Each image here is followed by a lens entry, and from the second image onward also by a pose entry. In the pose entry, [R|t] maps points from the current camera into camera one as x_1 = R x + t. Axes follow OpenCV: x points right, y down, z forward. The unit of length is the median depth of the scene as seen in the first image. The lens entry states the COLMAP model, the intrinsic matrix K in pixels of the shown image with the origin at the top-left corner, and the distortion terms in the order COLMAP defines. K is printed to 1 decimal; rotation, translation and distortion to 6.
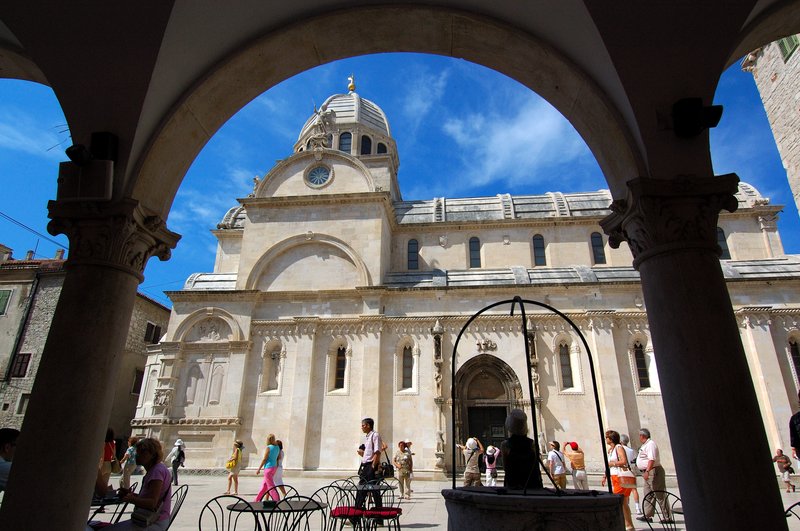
lens RADIAL K [[451.1, 0, 400.0], [0, 451.1, 265.5], [0, 0, 1]] dist [-0.000188, -0.000299]
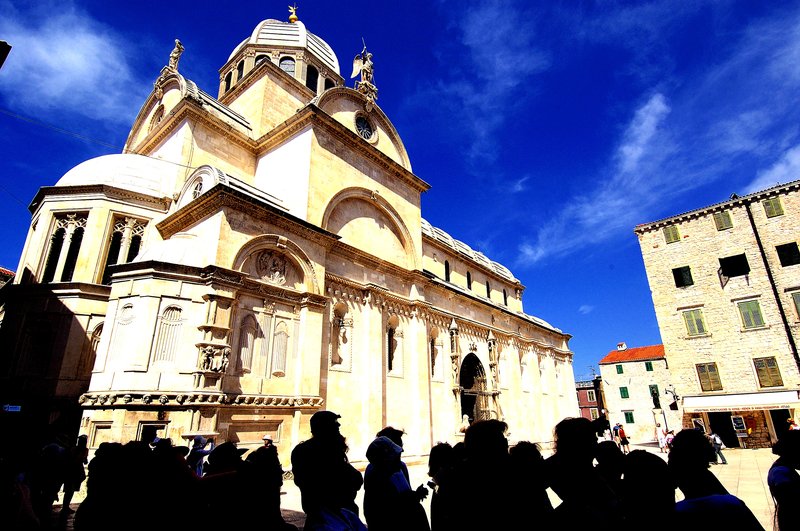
lens RADIAL K [[423.1, 0, 400.0], [0, 423.1, 265.5], [0, 0, 1]] dist [0.001736, 0.000163]
pose [[0.541189, 0.282947, 0.791868, -0.854551], [-0.291084, 0.946507, -0.139266, 0.178757], [-0.788914, -0.155131, 0.594600, 0.482976]]
